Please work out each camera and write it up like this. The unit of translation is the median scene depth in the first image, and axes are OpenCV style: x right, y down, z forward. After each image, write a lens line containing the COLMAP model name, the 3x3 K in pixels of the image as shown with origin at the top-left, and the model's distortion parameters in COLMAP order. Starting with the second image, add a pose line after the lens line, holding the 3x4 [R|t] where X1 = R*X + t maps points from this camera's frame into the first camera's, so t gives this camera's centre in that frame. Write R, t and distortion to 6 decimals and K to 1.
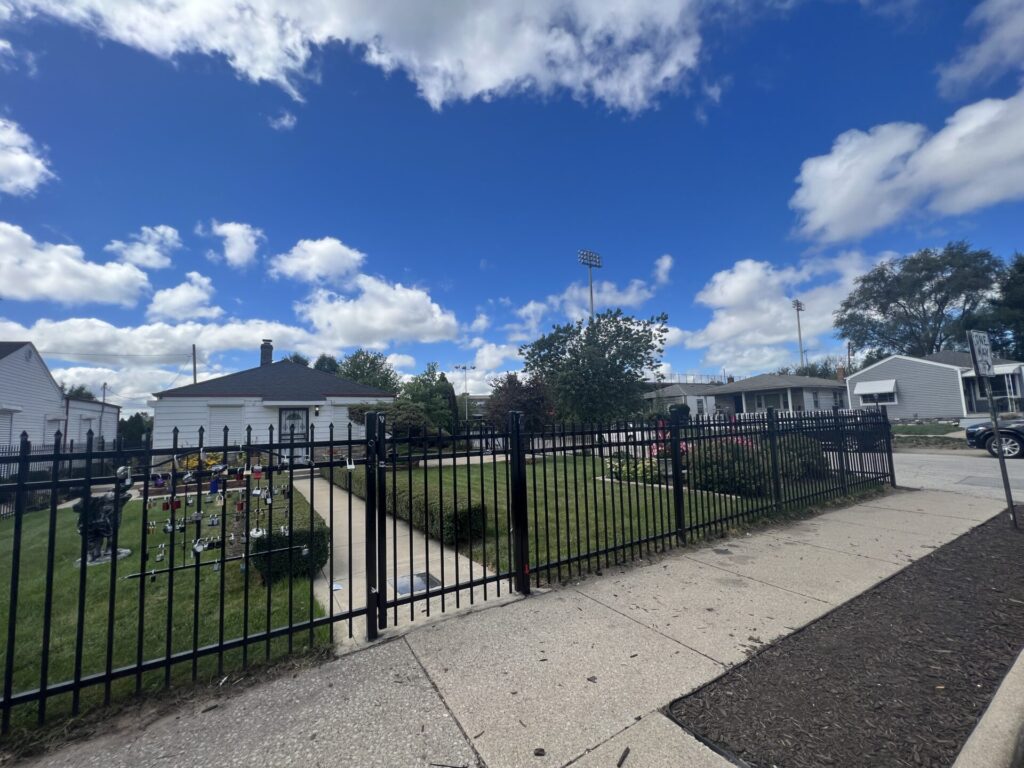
lens RADIAL K [[416.5, 0, 510.8], [0, 416.5, 391.2], [0, 0, 1]] dist [-0.000964, 0.000685]
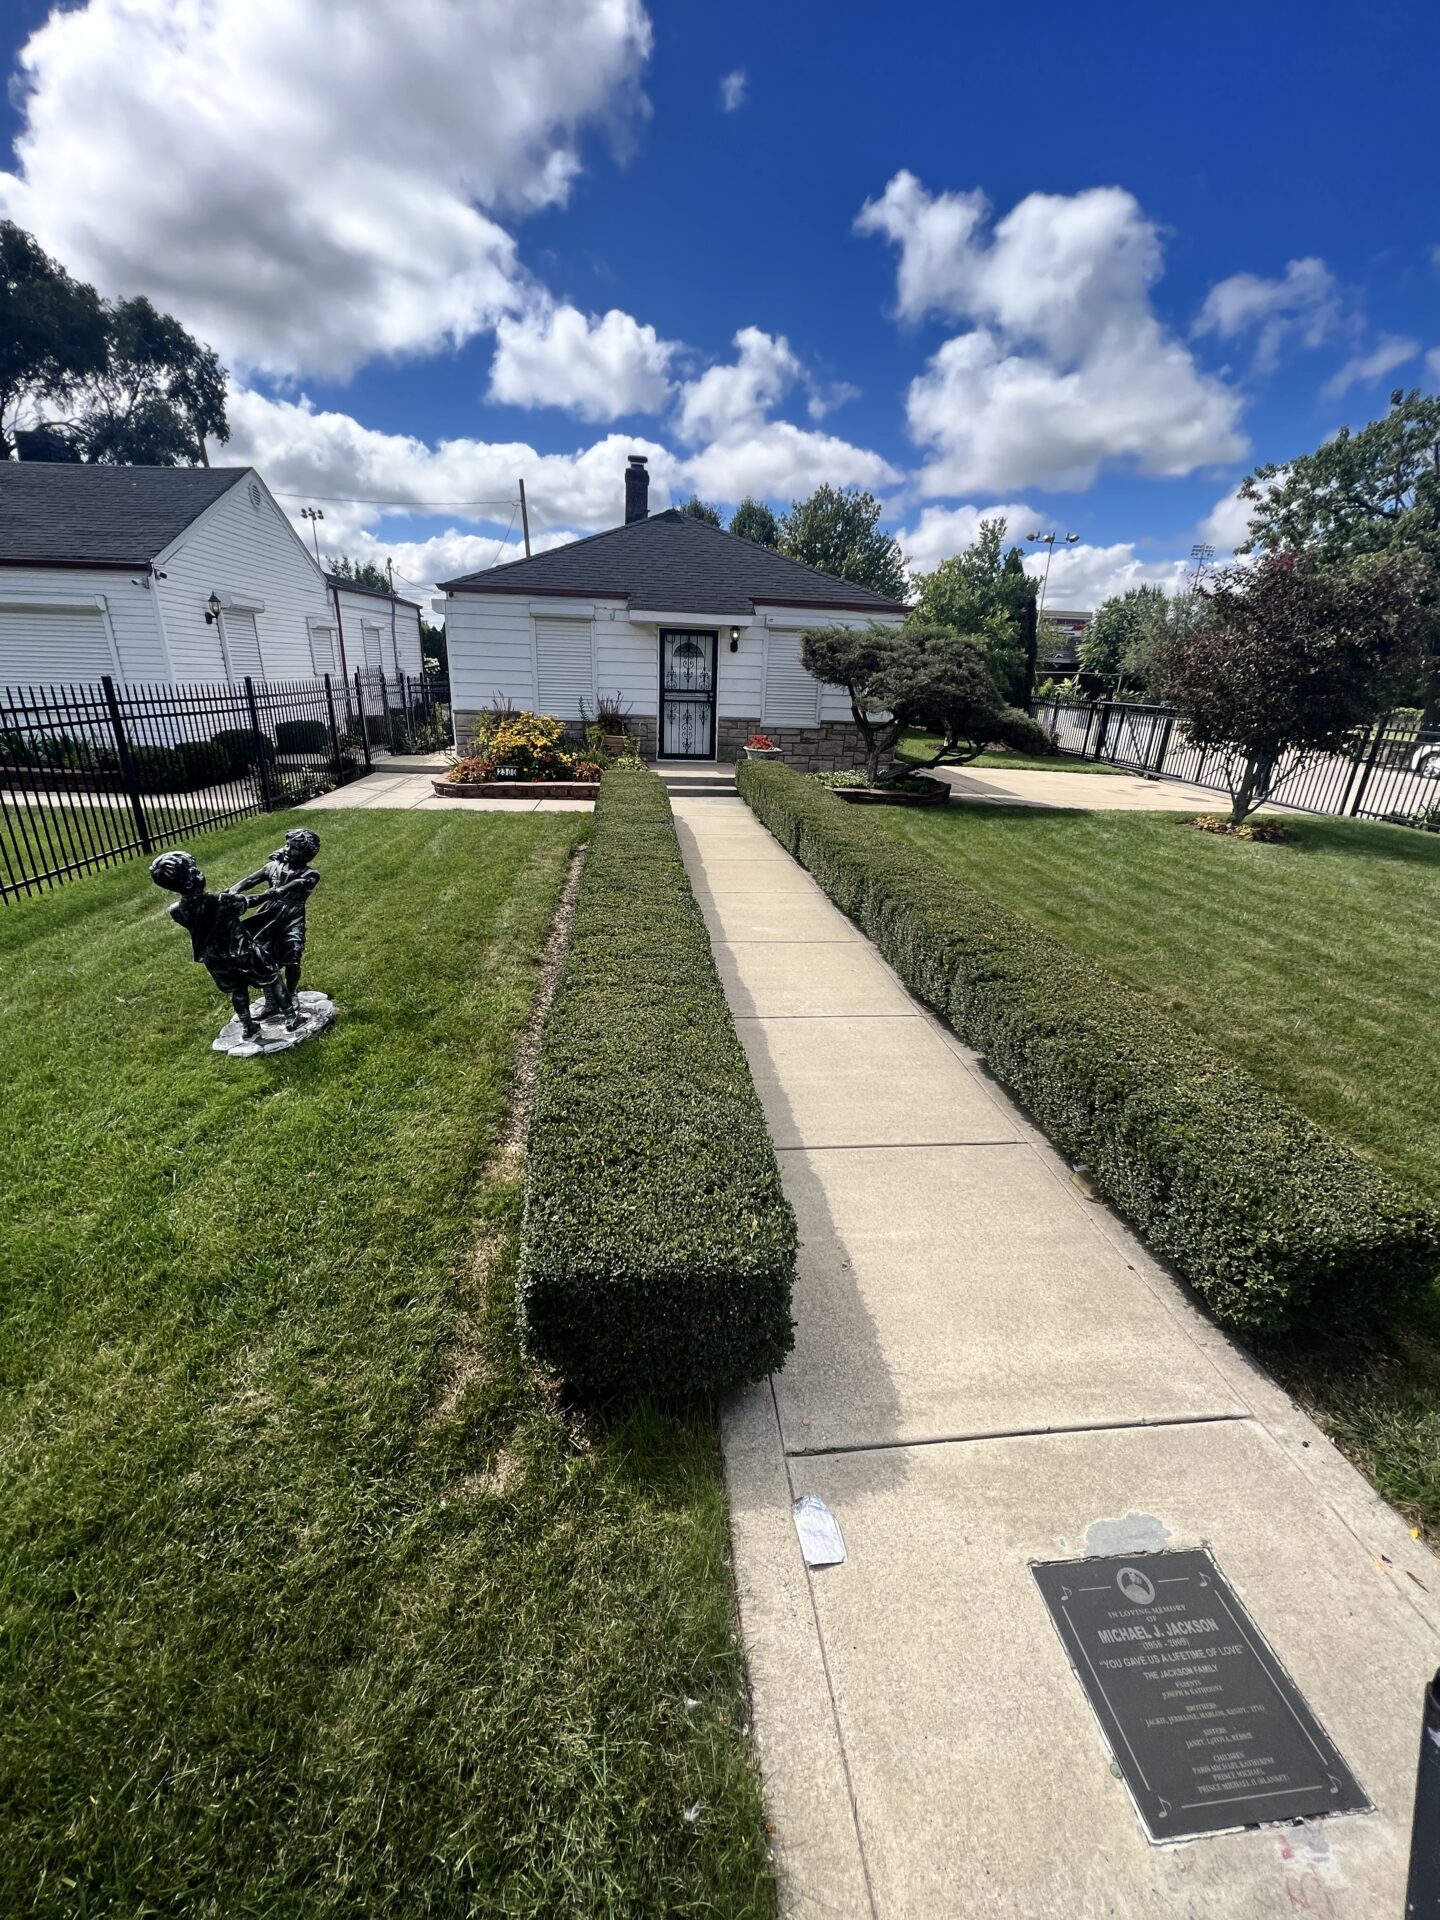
lens RADIAL K [[780.9, 0, 712.7], [0, 780.9, 957.4], [0, 0, 1]] dist [-0.000964, 0.000685]
pose [[0.896587, 0.219906, -0.384412, -0.105781], [-0.036581, 0.901815, 0.430570, -0.006028], [0.441354, -0.371982, 0.816601, 0.210978]]
